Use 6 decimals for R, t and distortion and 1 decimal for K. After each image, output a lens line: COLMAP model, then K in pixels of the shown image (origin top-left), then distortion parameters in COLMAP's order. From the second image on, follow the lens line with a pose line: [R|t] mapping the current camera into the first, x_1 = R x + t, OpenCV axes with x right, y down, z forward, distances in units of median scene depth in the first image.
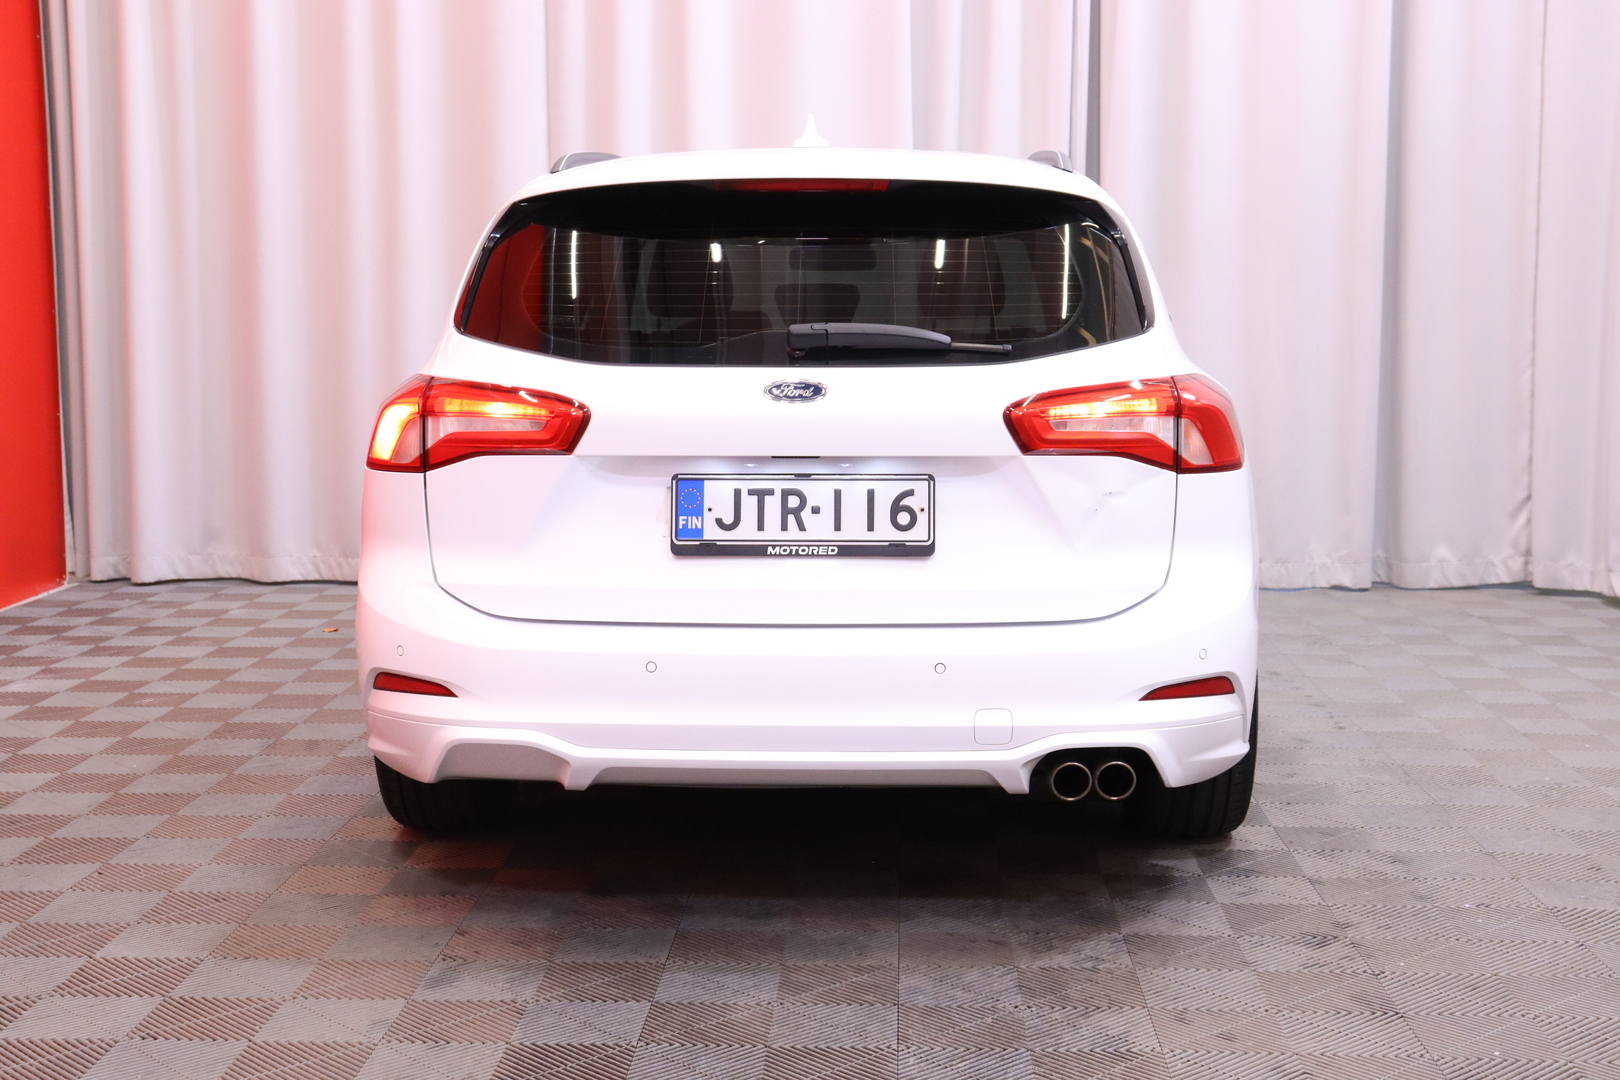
lens RADIAL K [[2216.5, 0, 810.0], [0, 2216.5, 540.0], [0, 0, 1]] dist [0.013326, 0.001817]
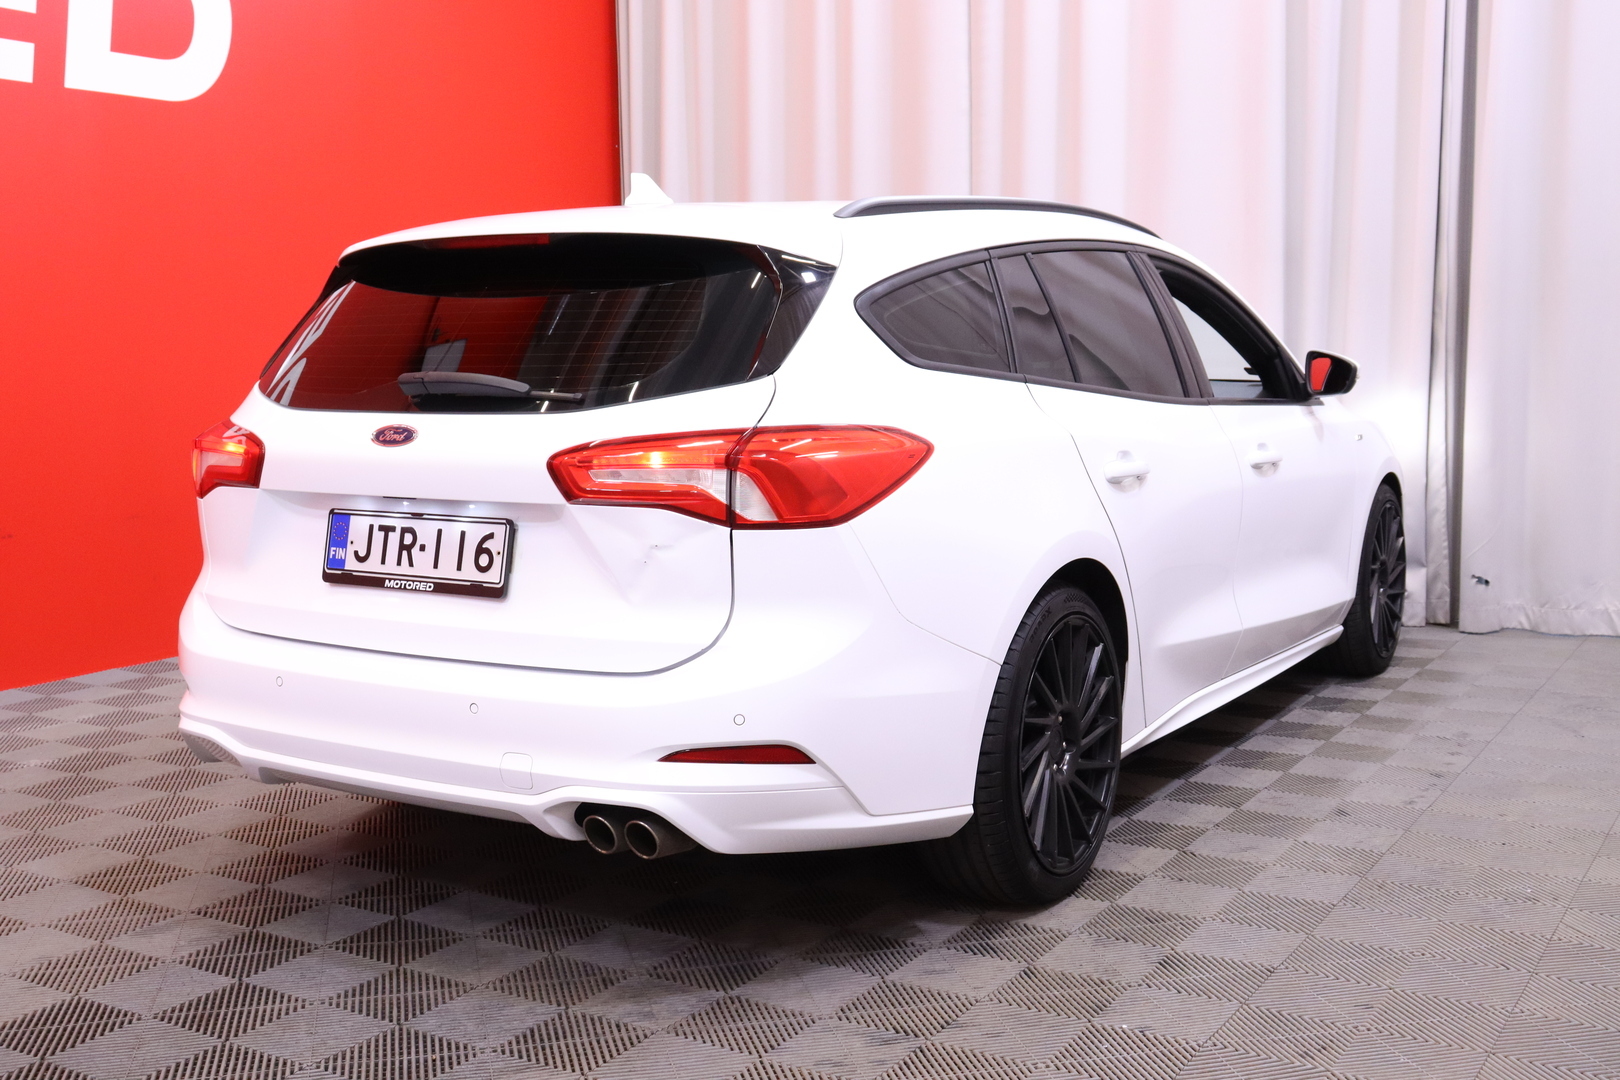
lens RADIAL K [[1763.3, 0, 810.0], [0, 1763.3, 540.0], [0, 0, 1]] dist [-0.031870, -0.014603]
pose [[0.863834, 0.049452, -0.501343, 0.585059], [-0.046912, 0.998742, 0.017683, -0.040823], [0.501587, 0.008244, 0.865068, 0.363474]]
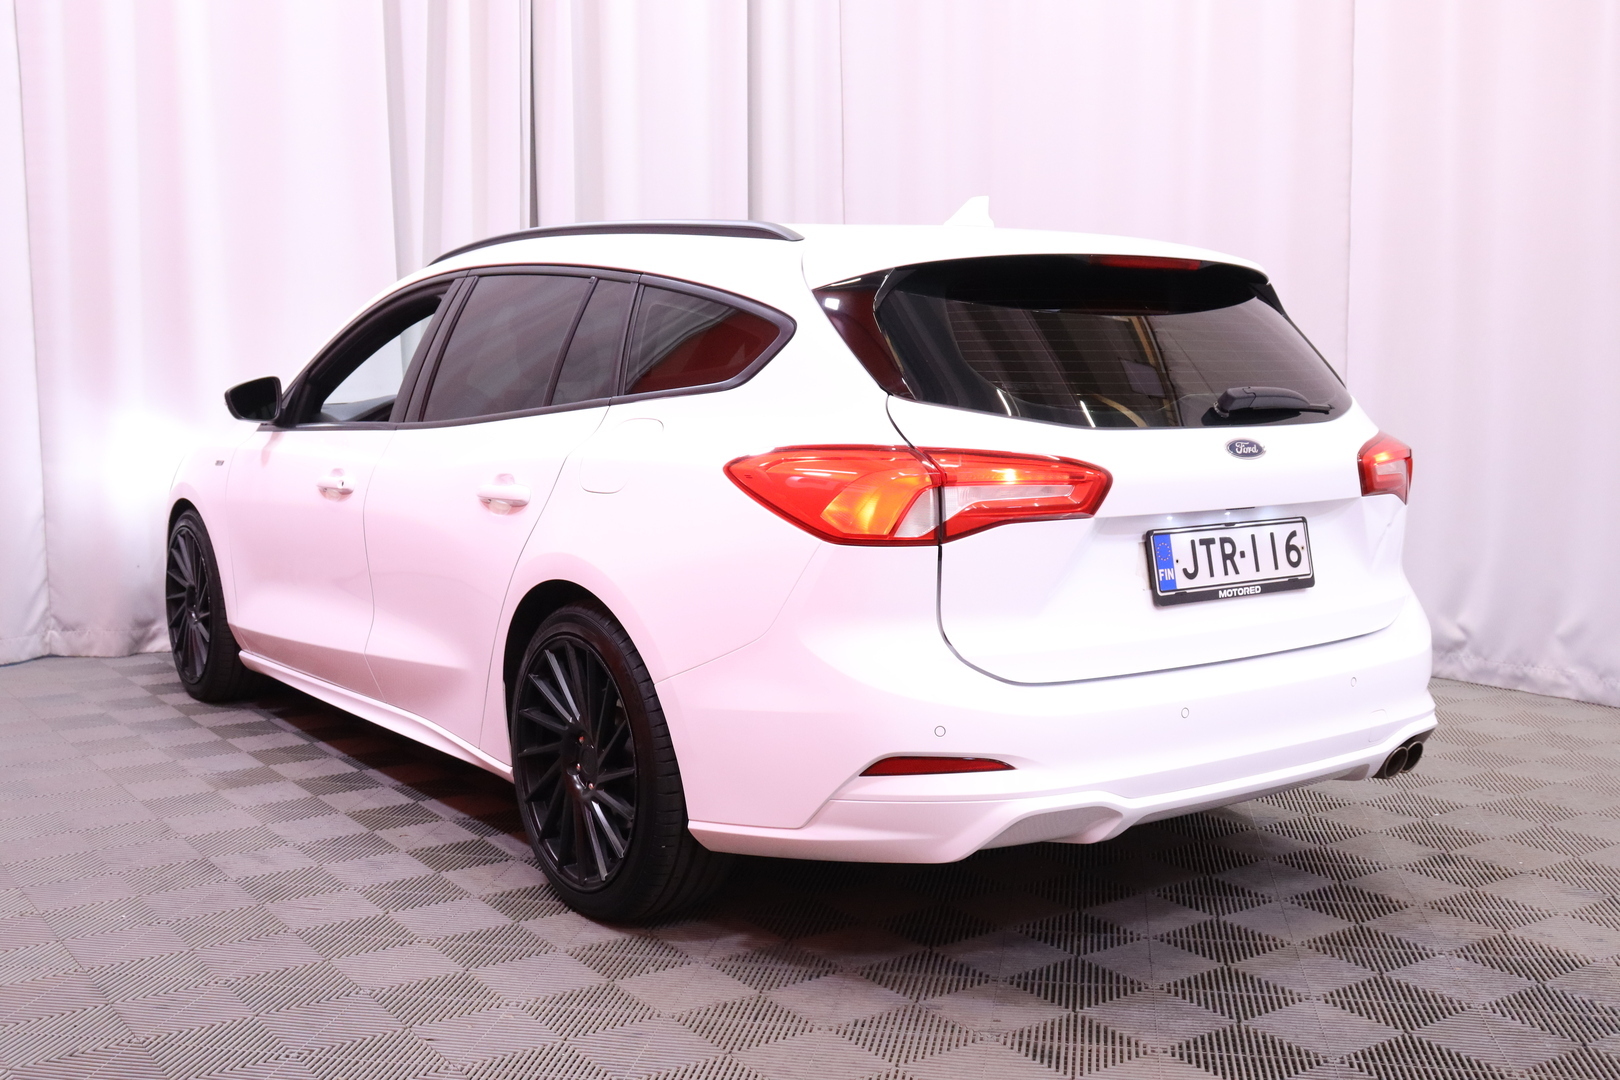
lens RADIAL K [[1804.4, 0, 880.1], [0, 1804.4, 538.3], [0, 0, 1]] dist [0.003732, 0.004253]
pose [[0.765389, -0.065749, 0.640201, -0.716727], [0.074870, 0.997110, 0.012893, -0.046900], [-0.639198, 0.038064, 0.768100, 0.418919]]
